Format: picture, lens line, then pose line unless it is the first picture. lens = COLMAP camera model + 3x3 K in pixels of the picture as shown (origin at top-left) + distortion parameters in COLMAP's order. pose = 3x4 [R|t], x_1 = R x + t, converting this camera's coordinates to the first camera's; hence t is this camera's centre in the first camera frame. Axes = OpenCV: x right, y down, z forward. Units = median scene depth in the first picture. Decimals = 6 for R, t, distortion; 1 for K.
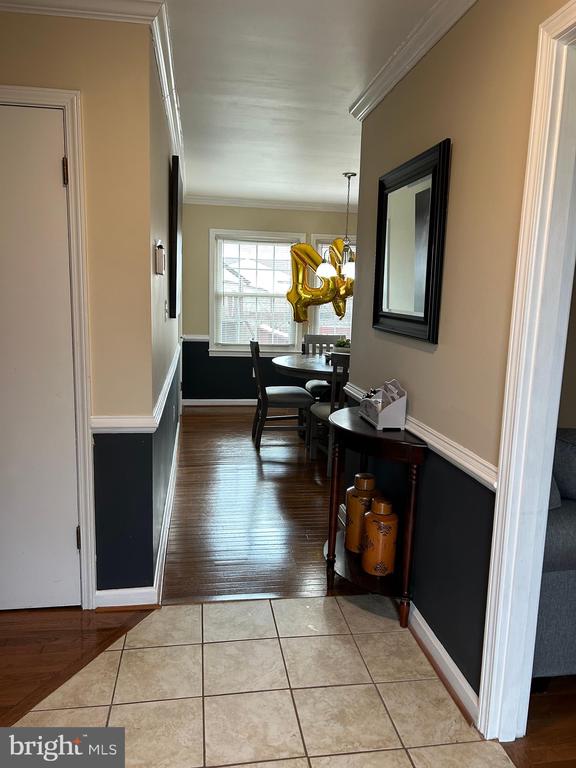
lens RADIAL K [[581.2, 0, 288.0], [0, 581.2, 384.0], [0, 0, 1]] dist [0.082024, -0.093614]
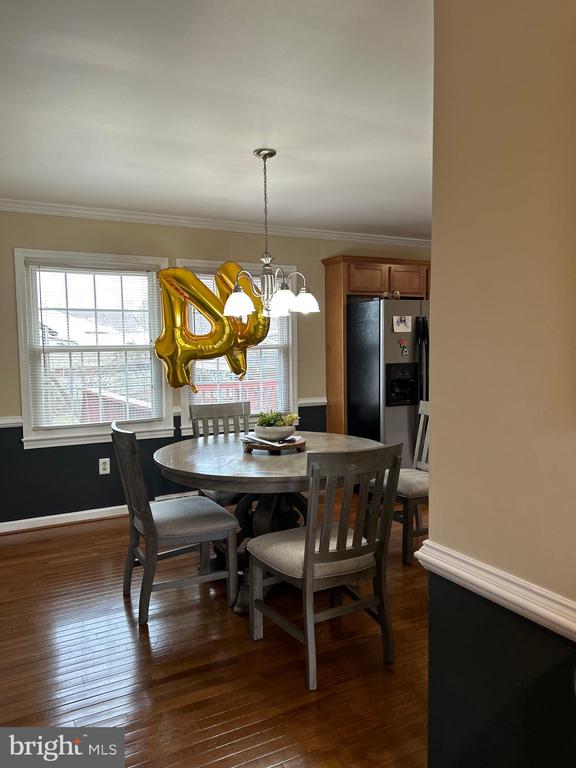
lens RADIAL K [[581.2, 0, 288.0], [0, 581.2, 384.0], [0, 0, 1]] dist [0.082024, -0.093614]
pose [[0.946432, -0.064113, 0.316473, -0.067659], [0.089622, 0.993740, -0.066704, -0.052968], [-0.310215, 0.091494, 0.946253, 0.330264]]
